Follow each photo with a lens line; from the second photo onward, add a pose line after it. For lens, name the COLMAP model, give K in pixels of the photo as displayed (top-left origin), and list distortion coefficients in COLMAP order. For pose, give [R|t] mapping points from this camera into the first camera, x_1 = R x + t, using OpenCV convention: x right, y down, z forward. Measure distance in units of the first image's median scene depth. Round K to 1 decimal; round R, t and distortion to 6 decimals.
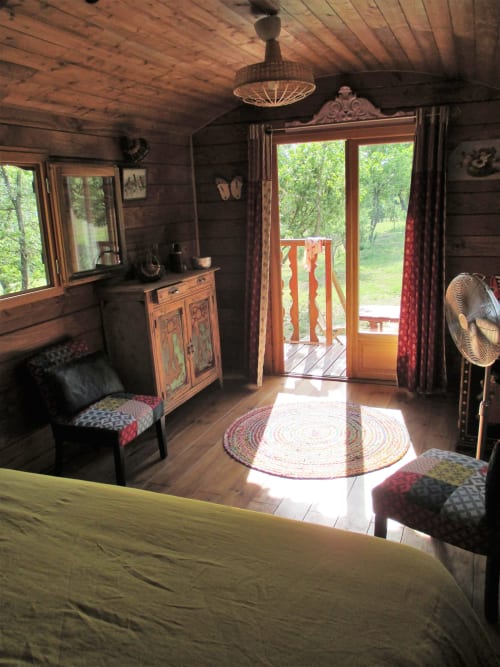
lens RADIAL K [[514.7, 0, 250.0], [0, 514.7, 333.5], [0, 0, 1]] dist [-0.003358, -0.002454]
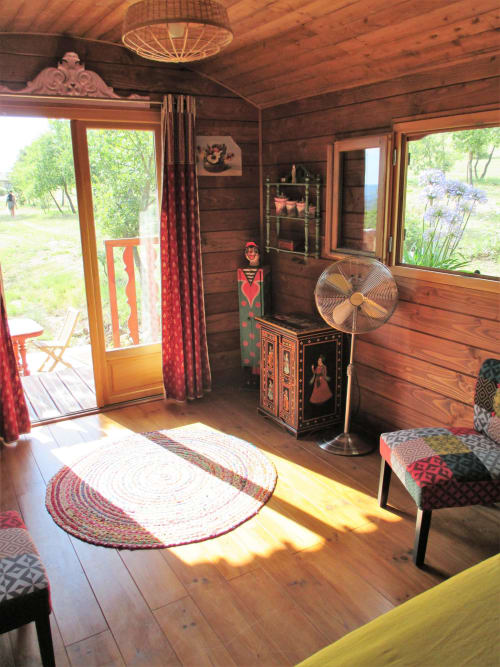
lens RADIAL K [[538.0, 0, 250.0], [0, 538.0, 333.5], [0, 0, 1]] dist [-0.008832, 0.001001]
pose [[0.638392, -0.176439, 0.749216, -0.345795], [0.186778, 0.979790, 0.071589, -0.058315], [-0.746706, 0.094236, 0.658445, 0.282652]]
